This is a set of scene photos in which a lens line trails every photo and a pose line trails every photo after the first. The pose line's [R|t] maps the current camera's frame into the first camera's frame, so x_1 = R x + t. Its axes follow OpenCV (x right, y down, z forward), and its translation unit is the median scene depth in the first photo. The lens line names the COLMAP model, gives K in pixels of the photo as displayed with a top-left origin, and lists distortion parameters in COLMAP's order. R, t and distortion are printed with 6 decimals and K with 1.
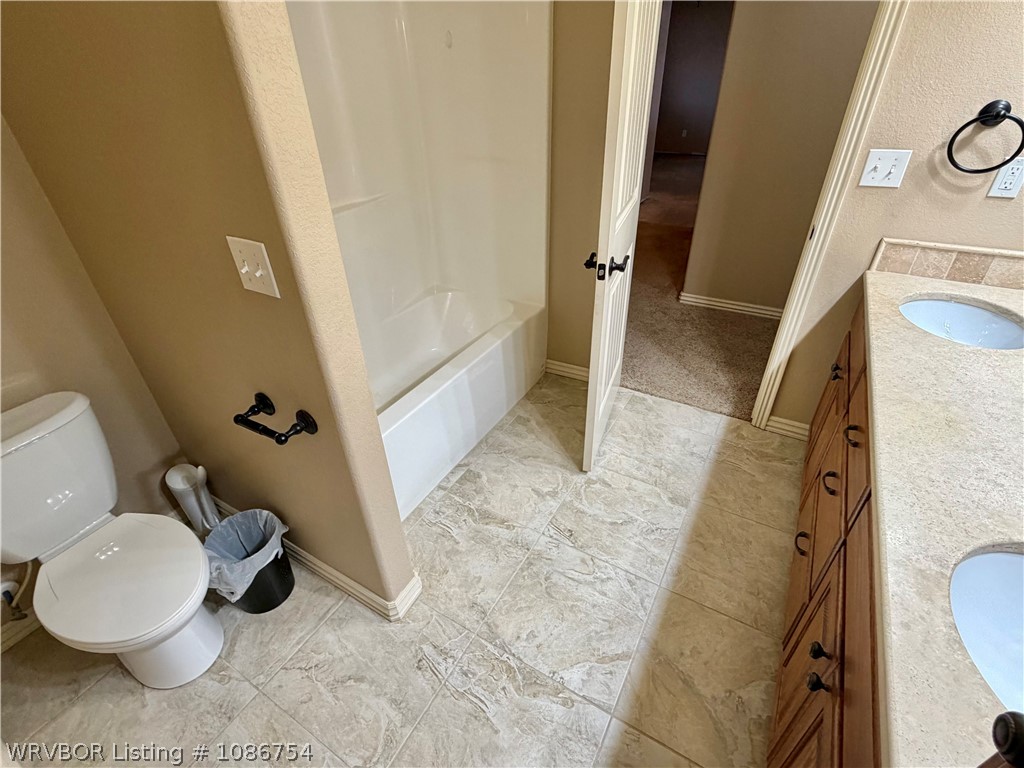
lens RADIAL K [[481.9, 0, 510.0], [0, 481.9, 385.3], [0, 0, 1]] dist [-0.002758, 0.000095]
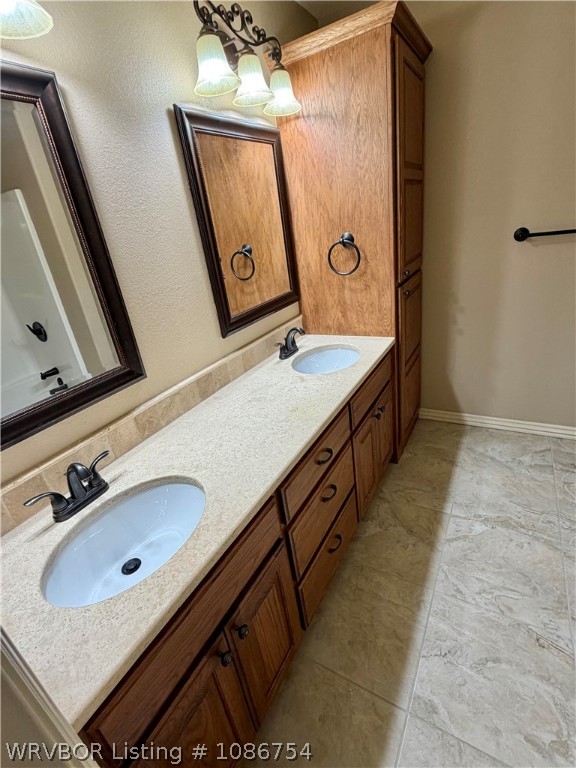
lens RADIAL K [[361.4, 0, 285.1], [0, 361.4, 381.6], [0, 0, 1]] dist [-0.002758, 0.000095]
pose [[-0.985906, 0.154510, 0.064161, 0.530587], [0.137727, 0.531847, 0.835566, -0.656838], [0.094980, 0.832626, -0.545631, 1.004566]]
